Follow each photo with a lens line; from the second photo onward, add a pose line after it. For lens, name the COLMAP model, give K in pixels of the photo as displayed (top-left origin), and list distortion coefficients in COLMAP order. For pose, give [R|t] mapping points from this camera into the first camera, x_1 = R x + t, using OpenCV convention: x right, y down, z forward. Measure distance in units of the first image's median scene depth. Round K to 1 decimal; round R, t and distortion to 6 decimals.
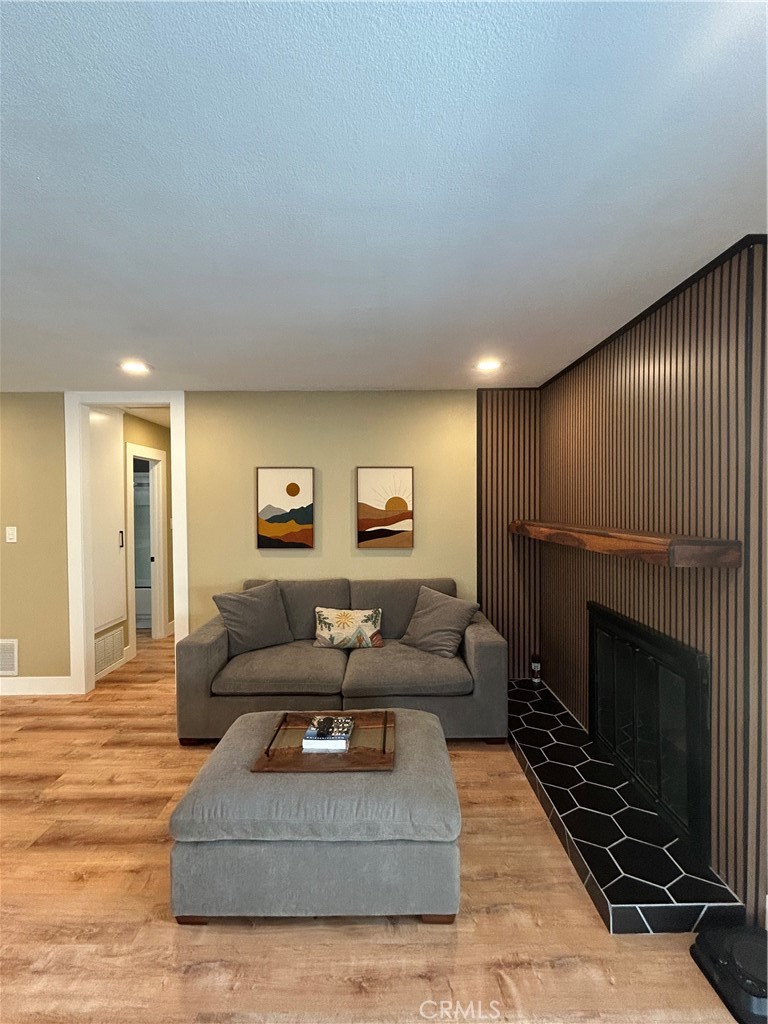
lens RADIAL K [[482.0, 0, 384.7], [0, 482.0, 515.0], [0, 0, 1]] dist [0.004804, -0.001115]
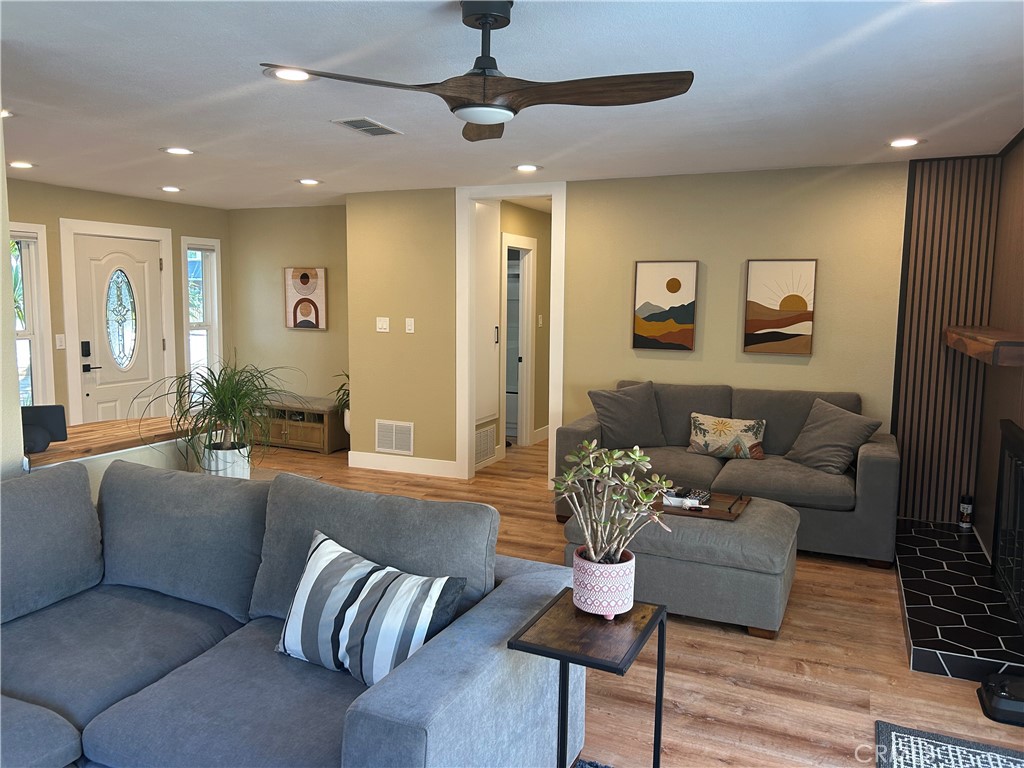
lens RADIAL K [[777.7, 0, 507.5], [0, 777.7, 388.6], [0, 0, 1]] dist [0.023659, -0.017355]
pose [[0.912552, 0.062189, -0.404205, 0.139653], [-0.024244, 0.994859, 0.098329, 0.004977], [0.408242, -0.079931, 0.909368, -0.521228]]
